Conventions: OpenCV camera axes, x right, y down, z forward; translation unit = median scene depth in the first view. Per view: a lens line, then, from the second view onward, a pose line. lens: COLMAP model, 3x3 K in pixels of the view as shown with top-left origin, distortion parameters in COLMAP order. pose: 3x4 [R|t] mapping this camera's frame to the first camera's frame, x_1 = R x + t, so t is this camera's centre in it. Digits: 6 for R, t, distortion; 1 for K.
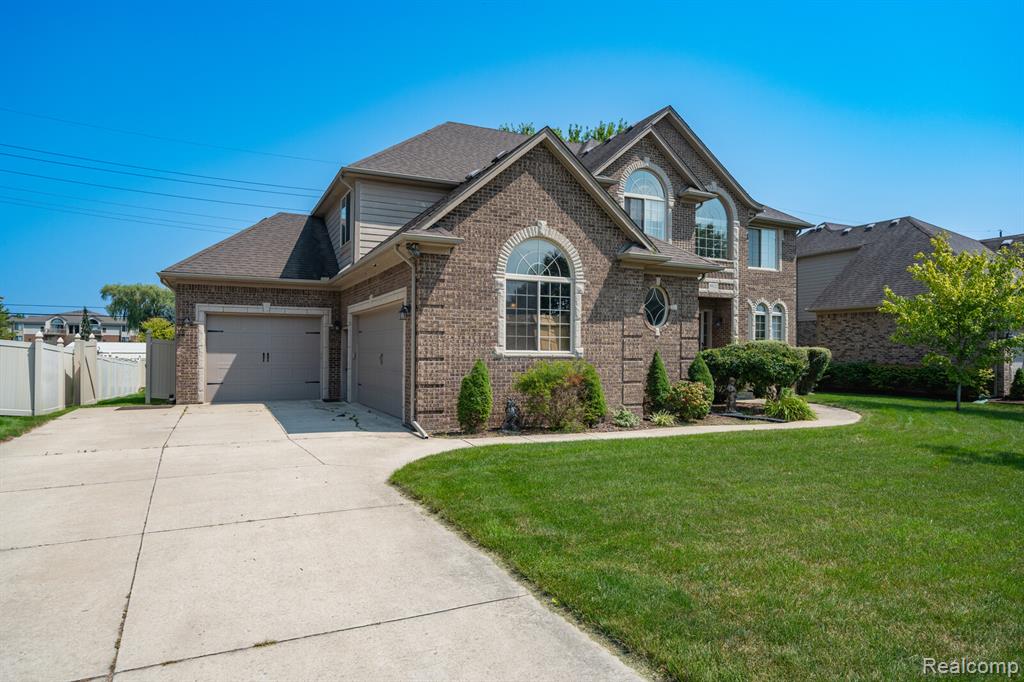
lens RADIAL K [[618.7, 0, 512.0], [0, 618.7, 341.0], [0, 0, 1]] dist [-0.000776, -0.000662]
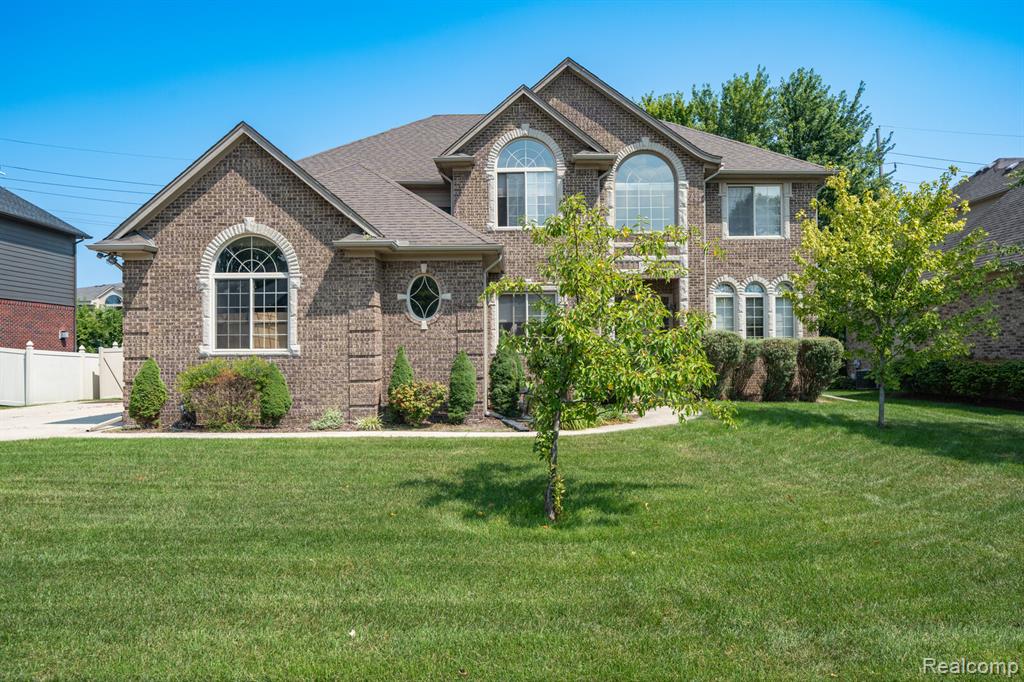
lens RADIAL K [[662.2, 0, 512.0], [0, 662.2, 341.0], [0, 0, 1]] dist [0.000642, 0.001852]
pose [[0.903070, -0.024825, -0.428776, 0.844561], [0.023821, 0.999687, -0.007708, 0.020529], [0.428833, -0.003253, 0.903378, 0.216890]]
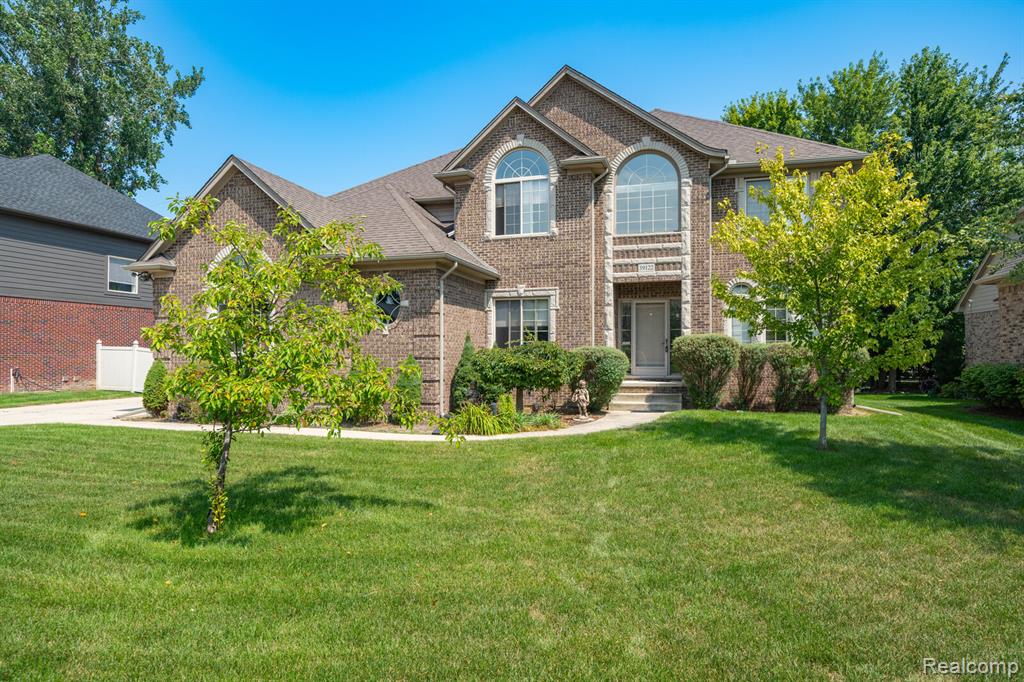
lens RADIAL K [[597.6, 0, 512.0], [0, 597.6, 341.0], [0, 0, 1]] dist [0.000453, -0.001197]
pose [[0.748893, -0.025400, -0.662205, 1.104654], [0.019017, 0.999677, -0.016837, 0.022987], [0.662419, 0.000016, 0.749134, 0.490521]]
